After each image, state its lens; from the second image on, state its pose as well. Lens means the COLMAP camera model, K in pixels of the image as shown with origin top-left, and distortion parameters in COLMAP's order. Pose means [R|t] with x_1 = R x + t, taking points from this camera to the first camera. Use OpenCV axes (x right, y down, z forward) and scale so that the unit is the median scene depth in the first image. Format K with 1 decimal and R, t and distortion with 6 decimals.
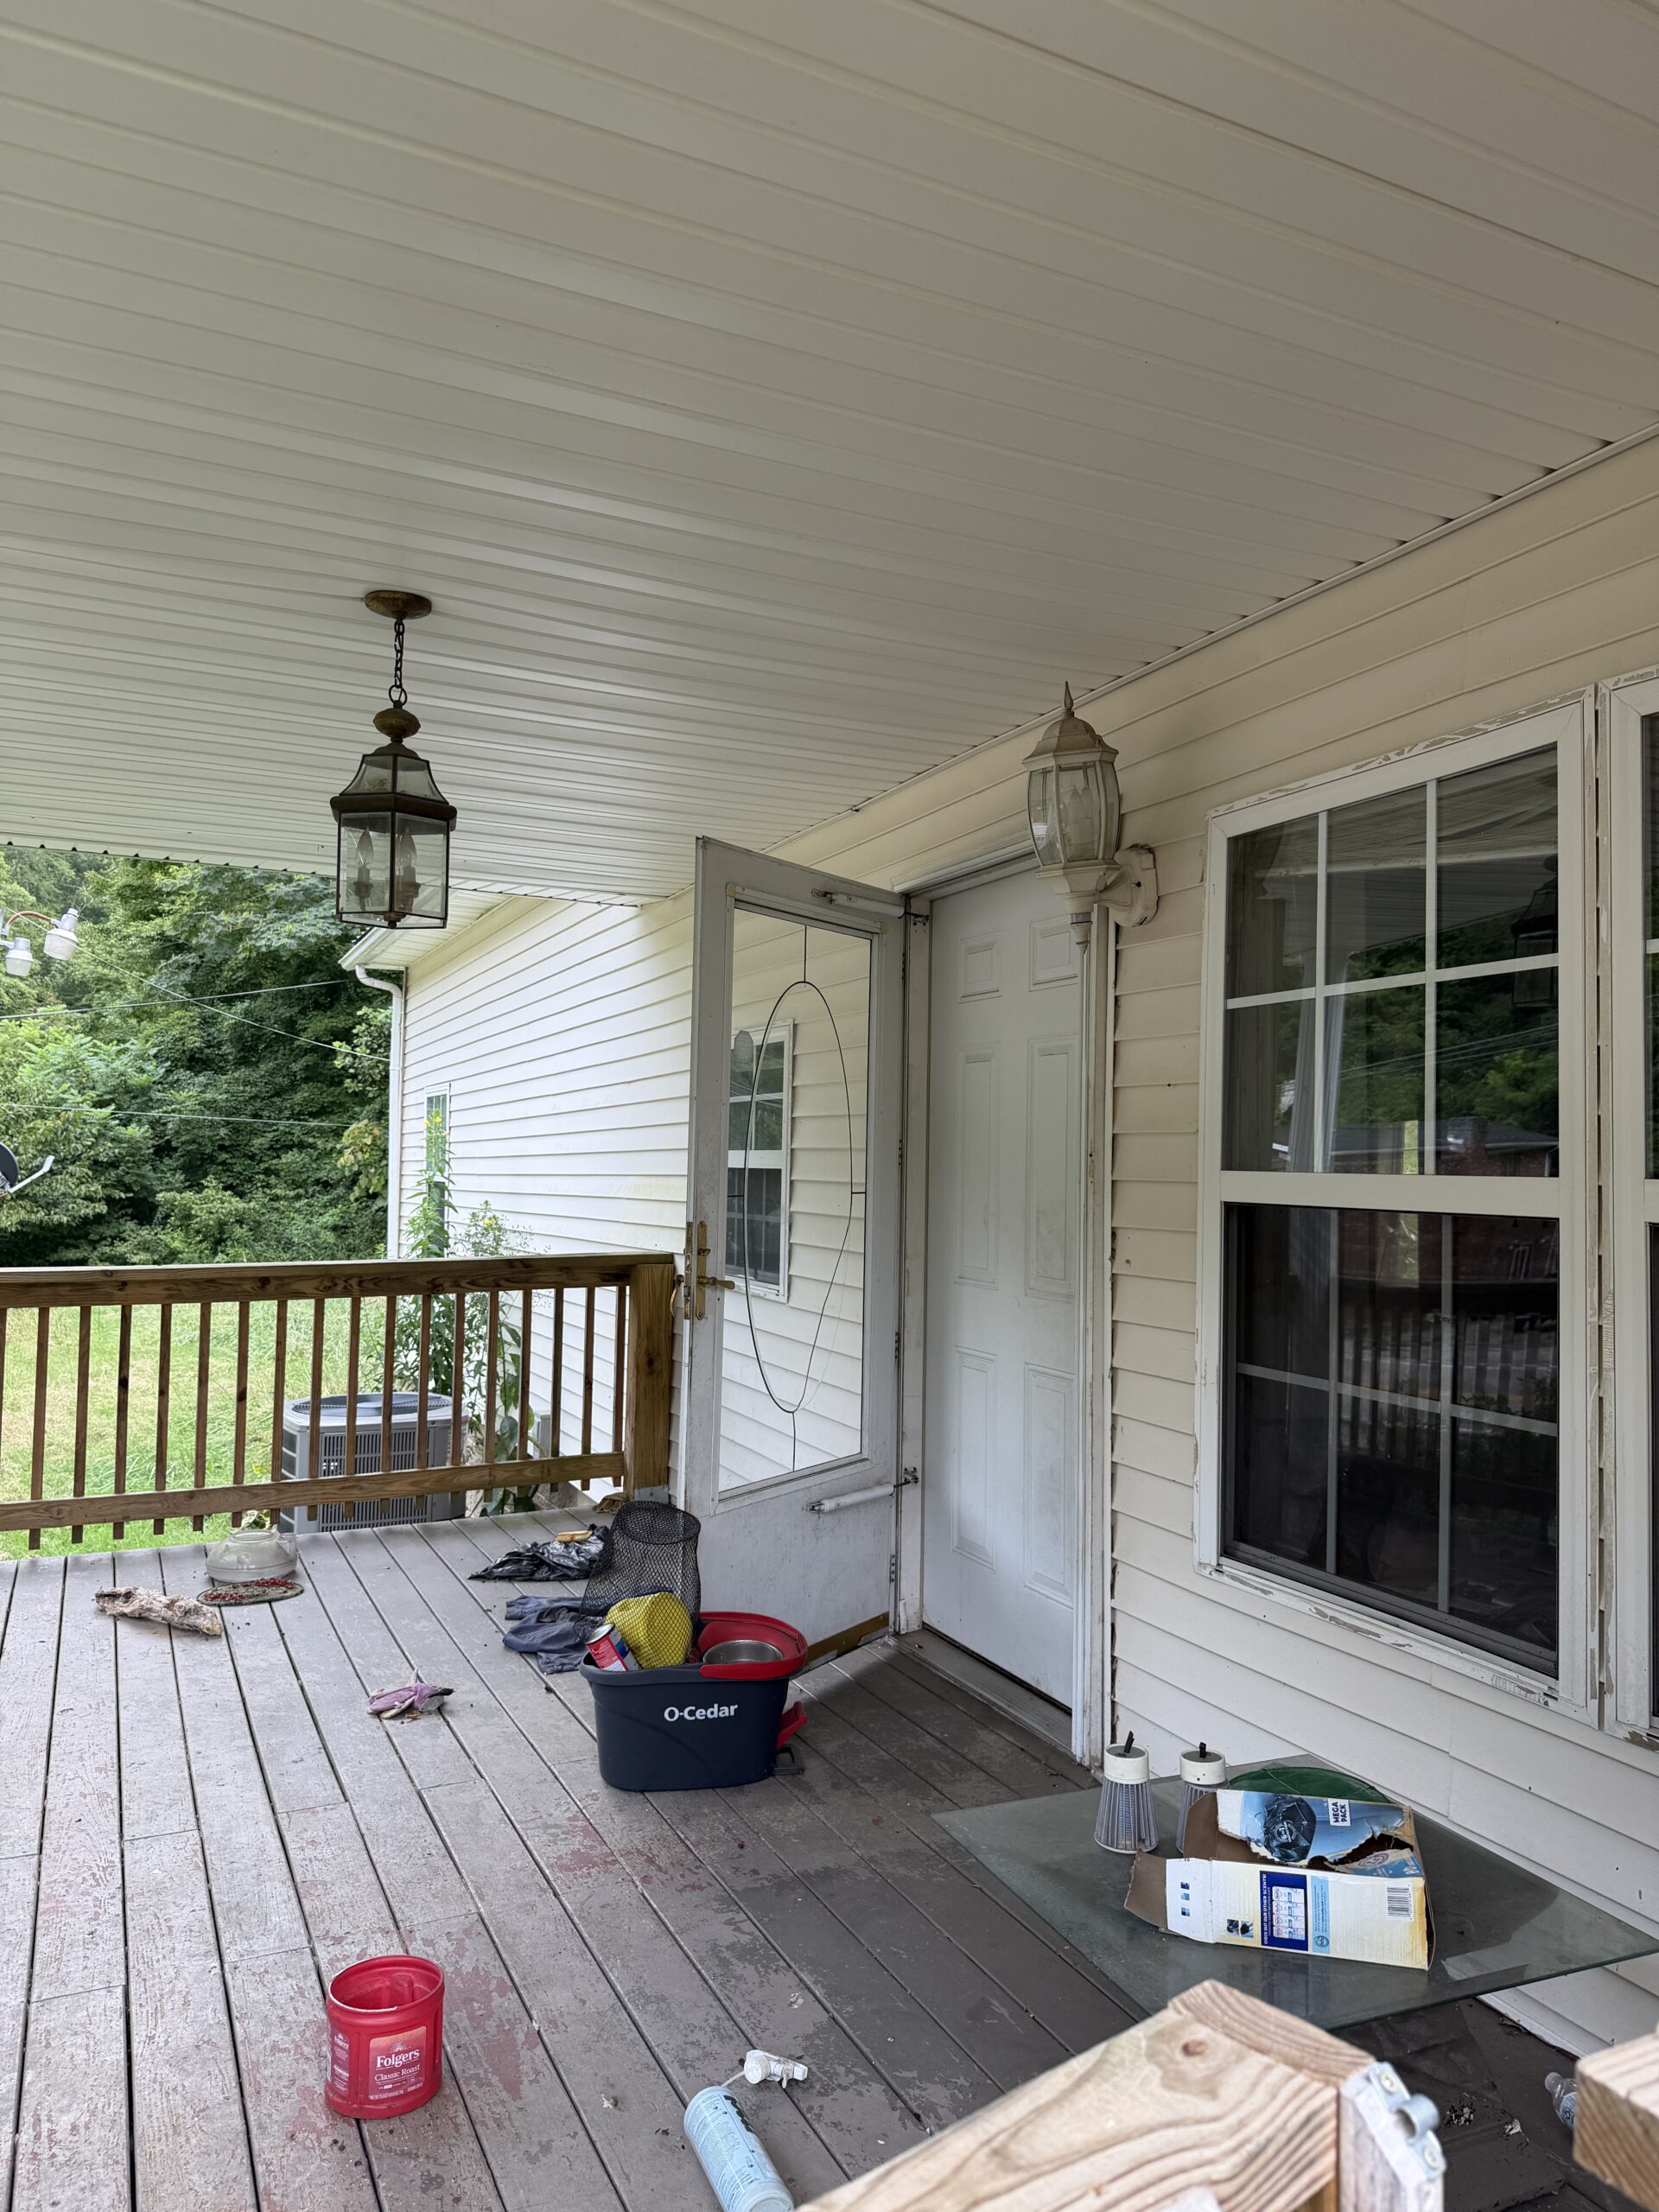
lens RADIAL K [[1553.5, 0, 829.1], [0, 1553.5, 1103.1], [0, 0, 1]] dist [0.002418, 0.000087]
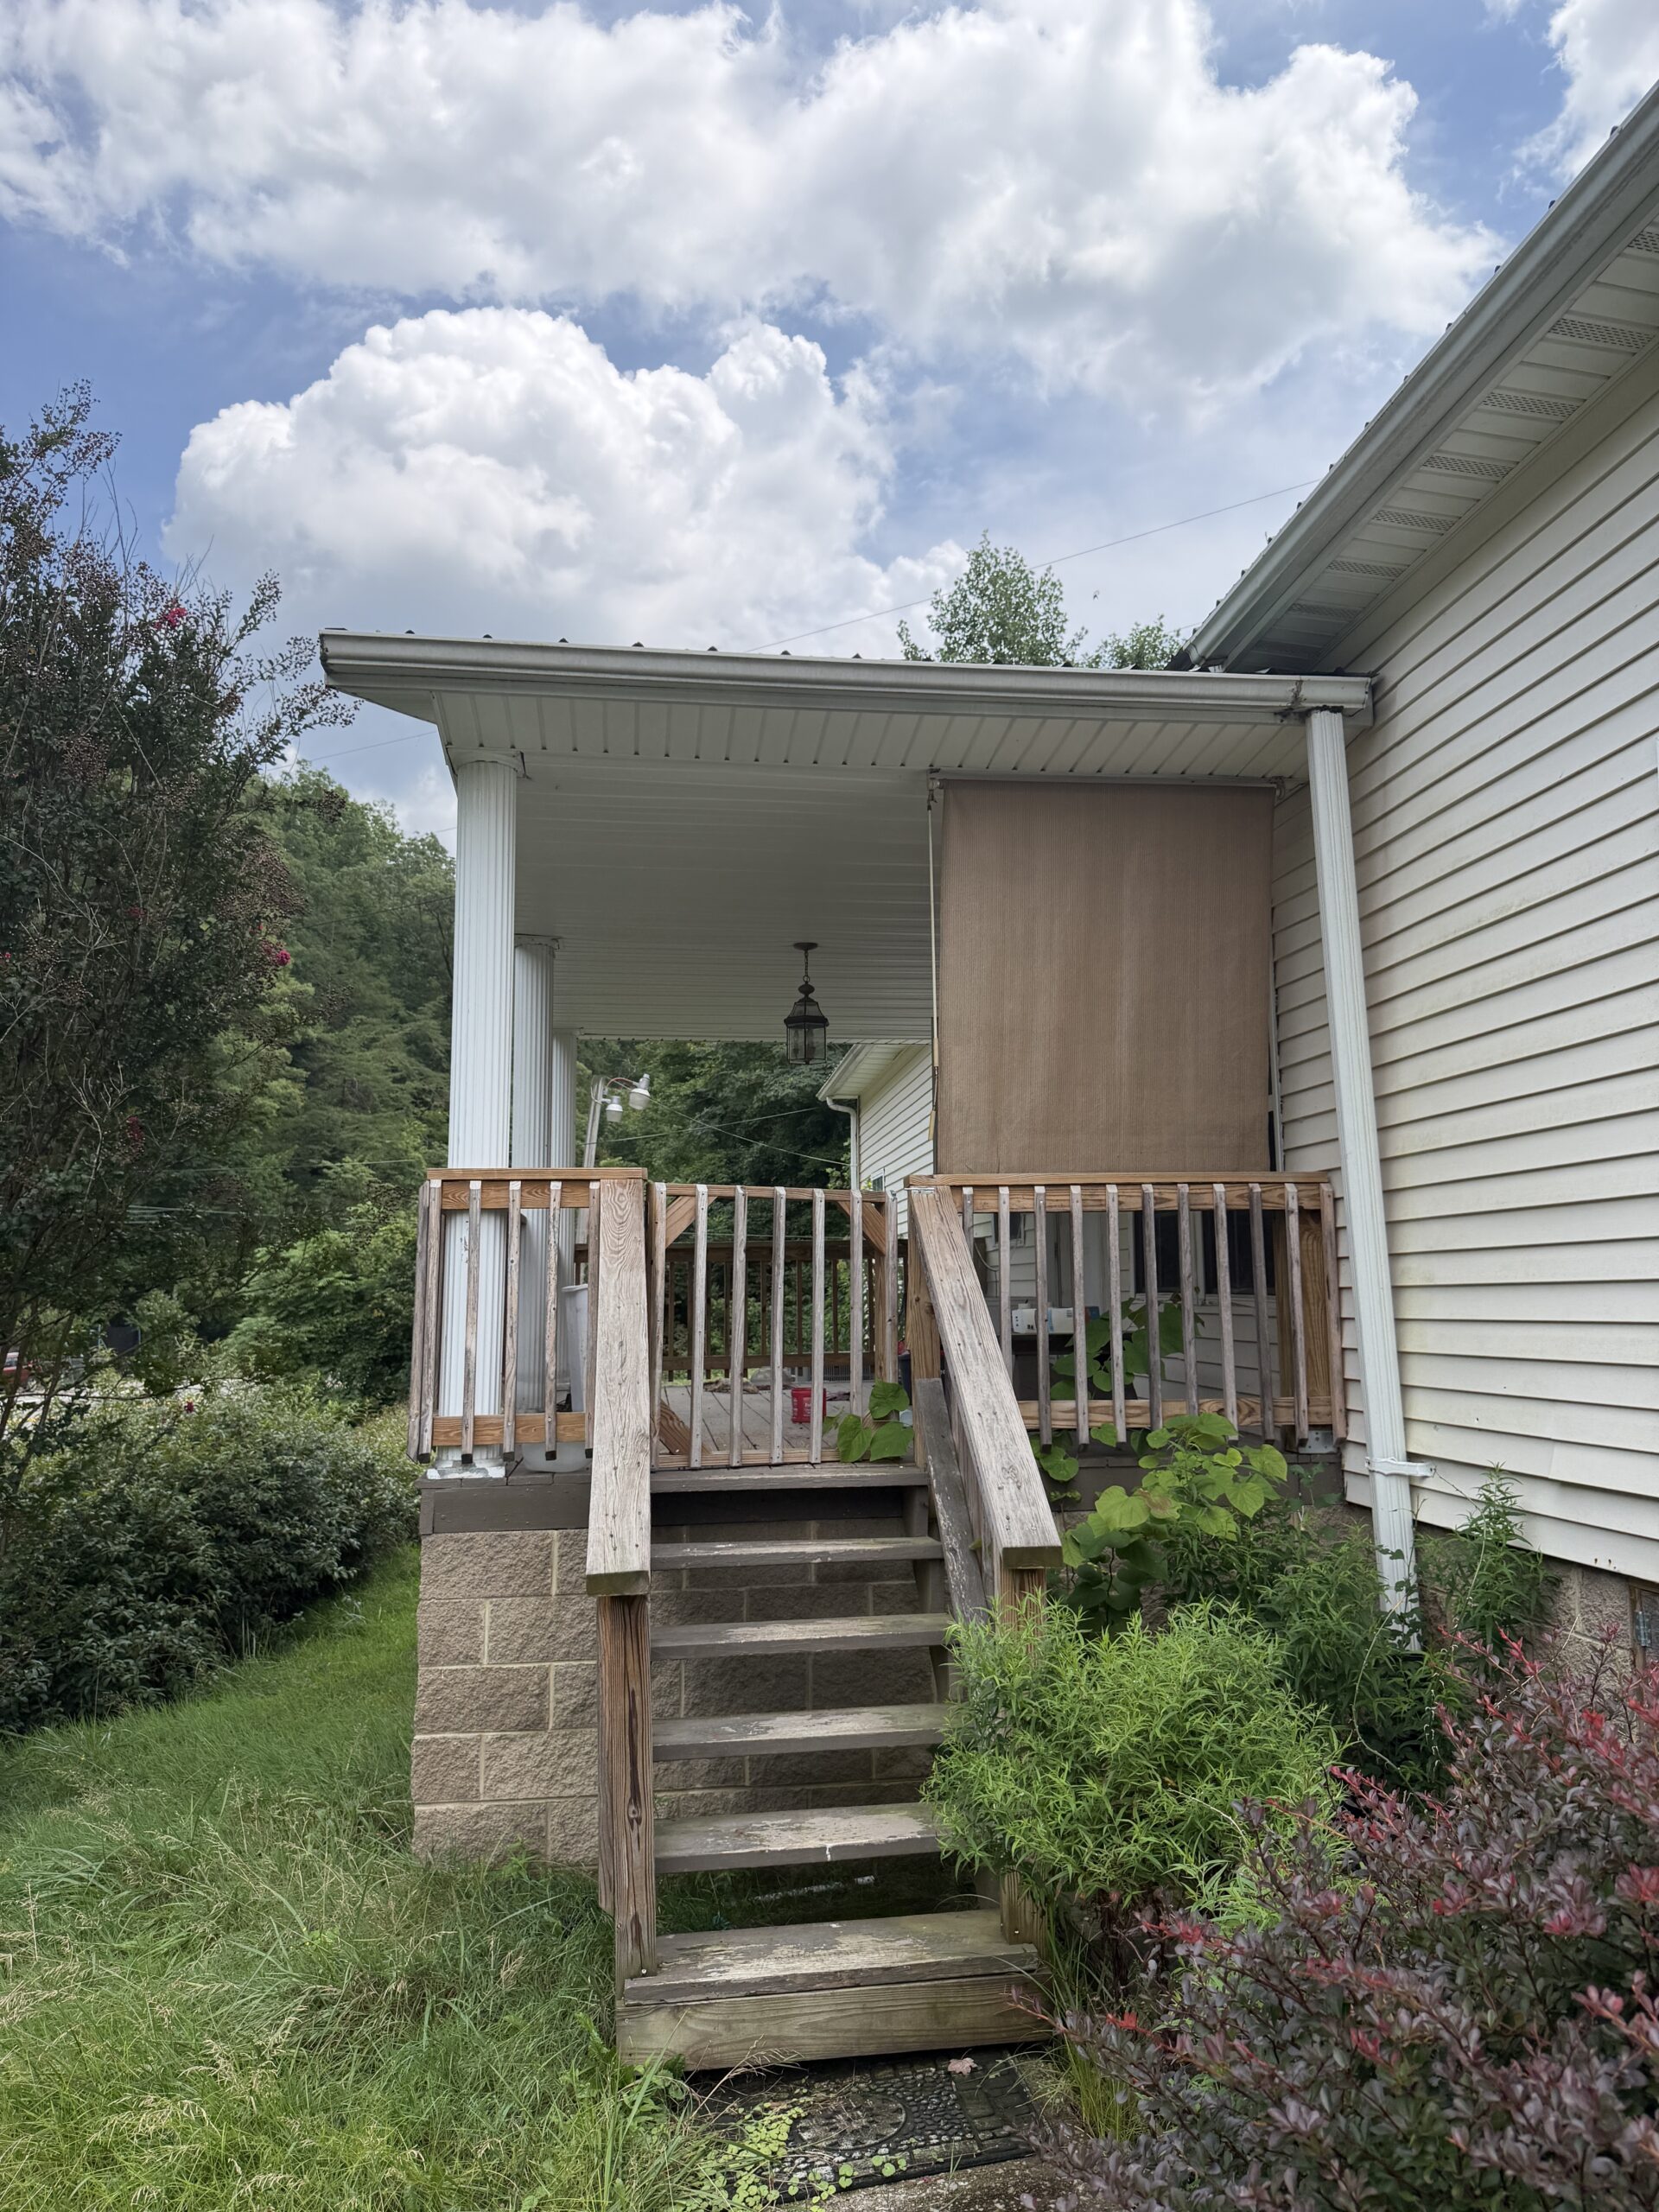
lens RADIAL K [[1553.5, 0, 833.6], [0, 1553.5, 1103.1], [0, 0, 1]] dist [0.002418, 0.000087]
pose [[0.950551, -0.060862, -0.304545, 0.059052], [0.034012, 0.995112, -0.092710, 0.020904], [0.308699, 0.077767, 0.947975, -0.157032]]
